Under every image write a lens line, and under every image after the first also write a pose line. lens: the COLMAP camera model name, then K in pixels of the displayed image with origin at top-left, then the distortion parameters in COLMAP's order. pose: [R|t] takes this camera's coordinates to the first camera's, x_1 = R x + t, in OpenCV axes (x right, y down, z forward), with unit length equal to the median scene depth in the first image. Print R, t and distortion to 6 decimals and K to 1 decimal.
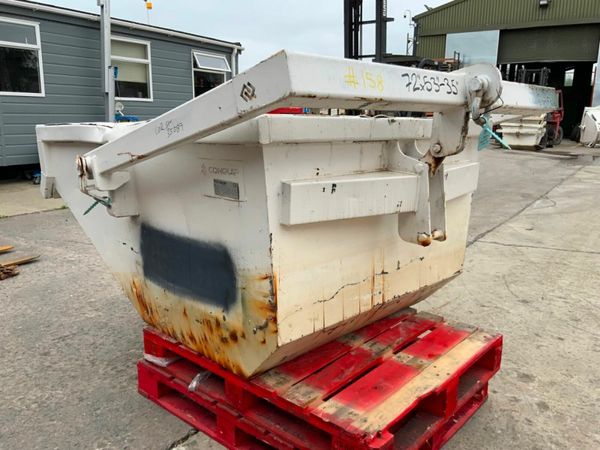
lens RADIAL K [[501.1, 0, 298.8], [0, 501.1, 228.3], [0, 0, 1]] dist [0.063078, -0.113600]
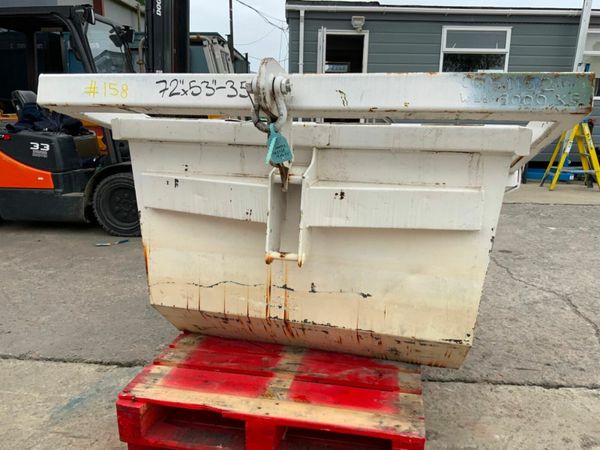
lens RADIAL K [[501.1, 0, 296.2], [0, 501.1, 228.9], [0, 0, 1]] dist [0.063078, -0.113600]
pose [[0.498253, 0.193833, -0.845088, 0.893459], [-0.192192, 0.975134, 0.110347, -0.117964], [0.845462, 0.107438, 0.523116, 0.487965]]
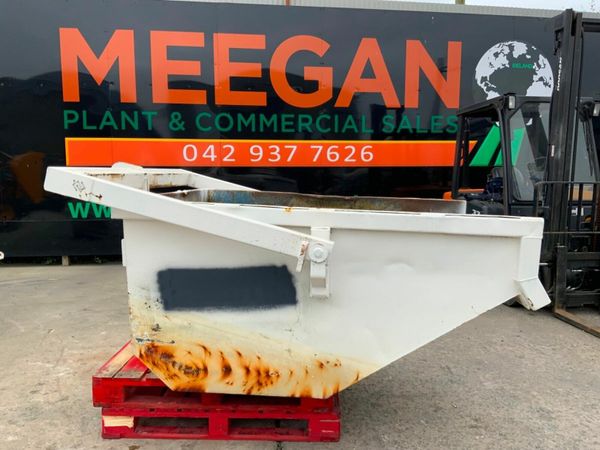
lens RADIAL K [[501.1, 0, 296.2], [0, 501.1, 224.9], [0, 0, 1]] dist [0.063078, -0.113600]
pose [[-0.772740, 0.047676, -0.632930, 0.804285], [-0.152576, 0.953984, 0.258139, -0.524201], [0.616112, 0.296044, -0.729907, 2.153354]]
